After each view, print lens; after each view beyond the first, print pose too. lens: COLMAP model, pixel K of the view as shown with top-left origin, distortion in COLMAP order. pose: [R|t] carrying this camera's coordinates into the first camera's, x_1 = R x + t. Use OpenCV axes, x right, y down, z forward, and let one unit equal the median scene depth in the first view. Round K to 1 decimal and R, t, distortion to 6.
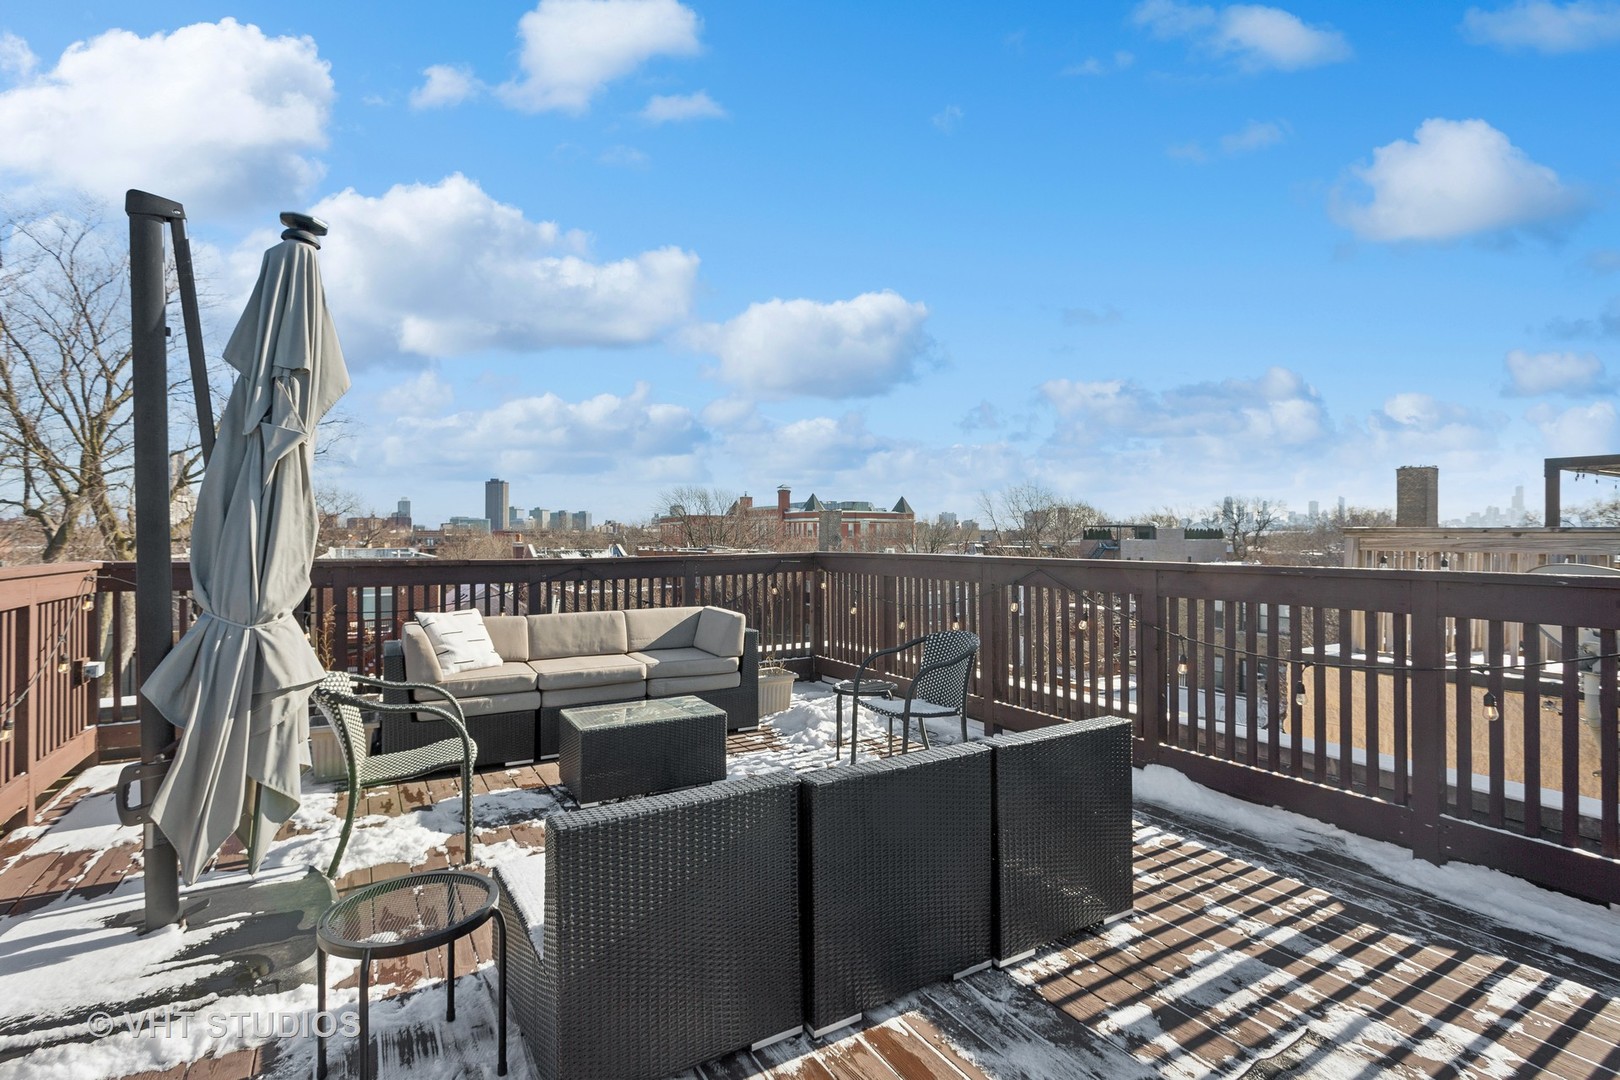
lens RADIAL K [[773.1, 0, 805.3], [0, 773.1, 529.6], [0, 0, 1]] dist [0.000205, 0.000004]
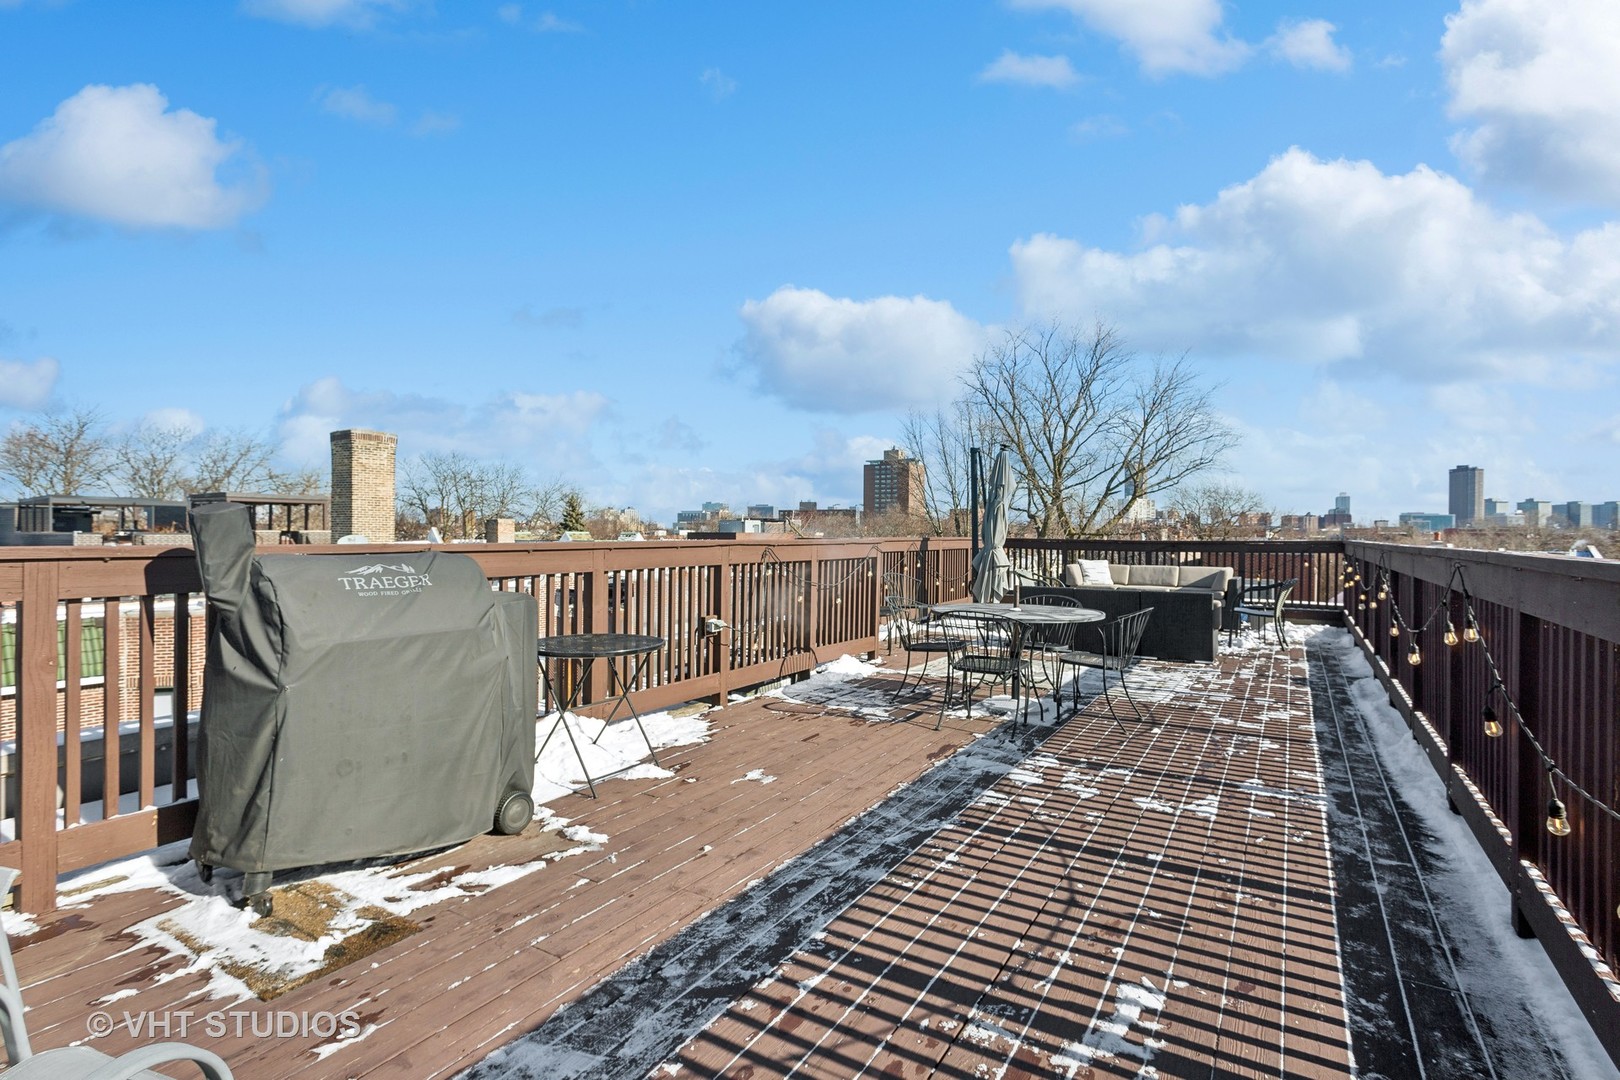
lens RADIAL K [[773.1, 0, 805.3], [0, 773.1, 529.6], [0, 0, 1]] dist [0.000205, 0.000004]
pose [[0.462017, 0.001639, -0.886870, 0.084303], [0.000832, 0.999997, 0.002281, 0.000263], [0.886871, -0.001792, 0.462014, -0.060482]]
